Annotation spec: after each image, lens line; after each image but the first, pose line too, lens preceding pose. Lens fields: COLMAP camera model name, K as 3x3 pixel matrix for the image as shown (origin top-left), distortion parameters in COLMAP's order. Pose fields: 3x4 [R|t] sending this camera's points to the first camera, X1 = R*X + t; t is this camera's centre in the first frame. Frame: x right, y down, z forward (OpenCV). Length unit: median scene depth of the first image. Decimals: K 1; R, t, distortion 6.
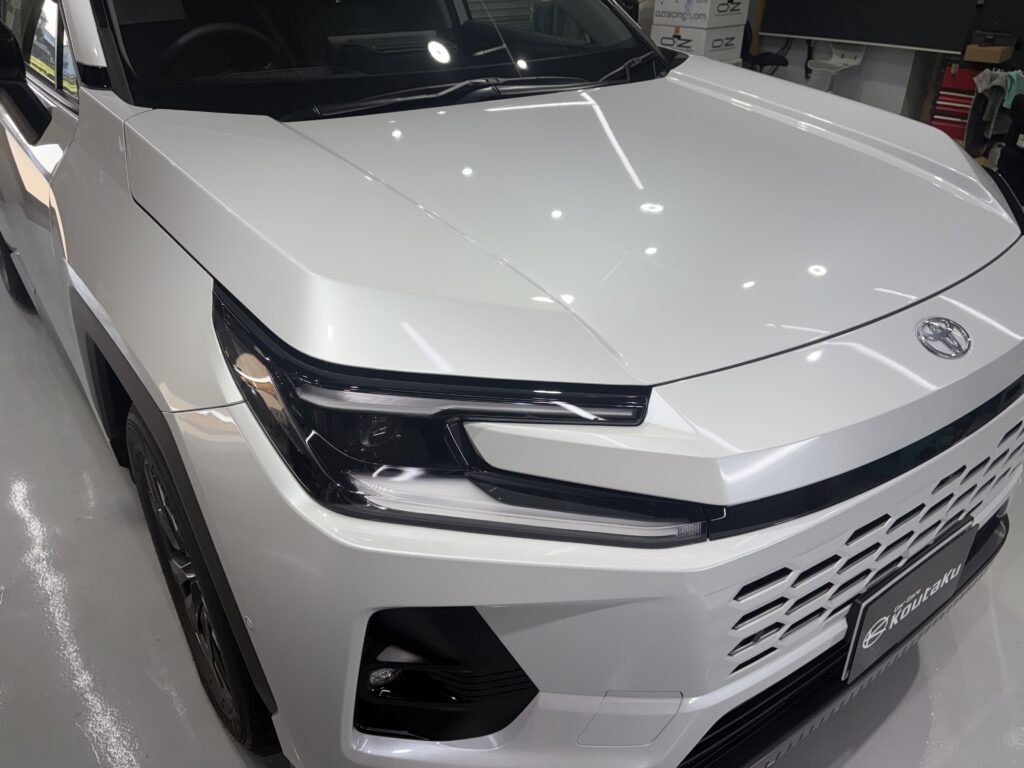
lens RADIAL K [[790.0, 0, 516.0], [0, 790.0, 389.1], [0, 0, 1]] dist [0.038681, -0.040088]
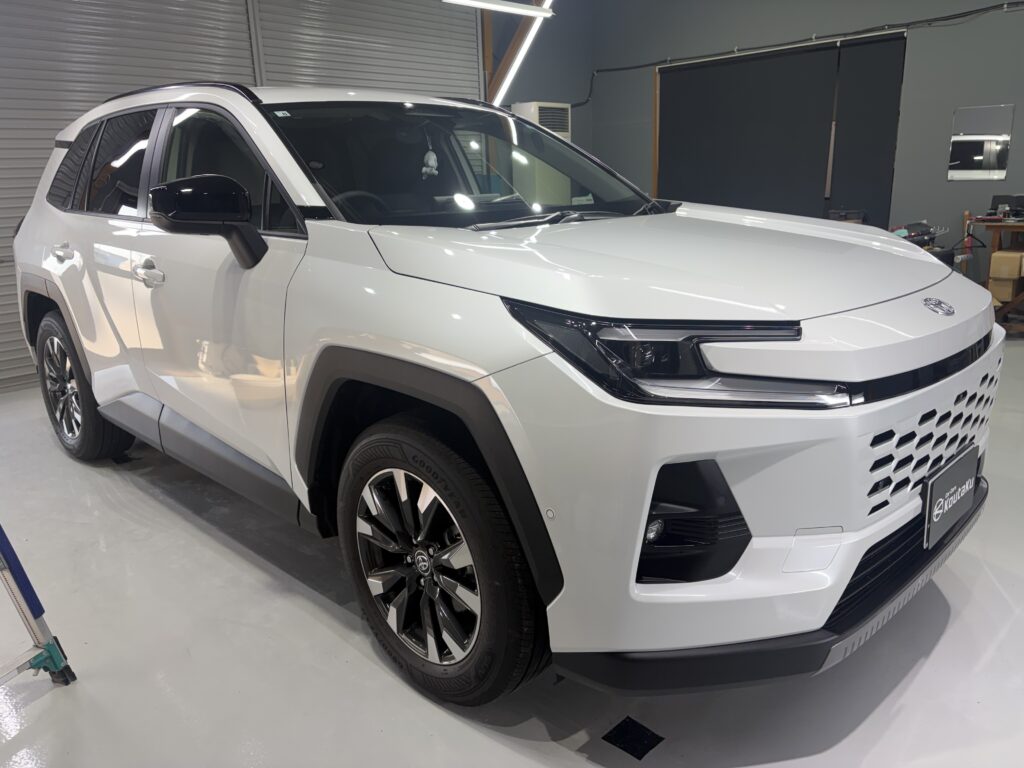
lens RADIAL K [[790.0, 0, 516.0], [0, 790.0, 389.1], [0, 0, 1]] dist [0.038681, -0.040088]
pose [[0.987179, -0.111068, 0.114638, -0.531301], [0.132521, 0.970634, -0.200768, 0.341844], [-0.088973, 0.213386, 0.972908, -0.449747]]
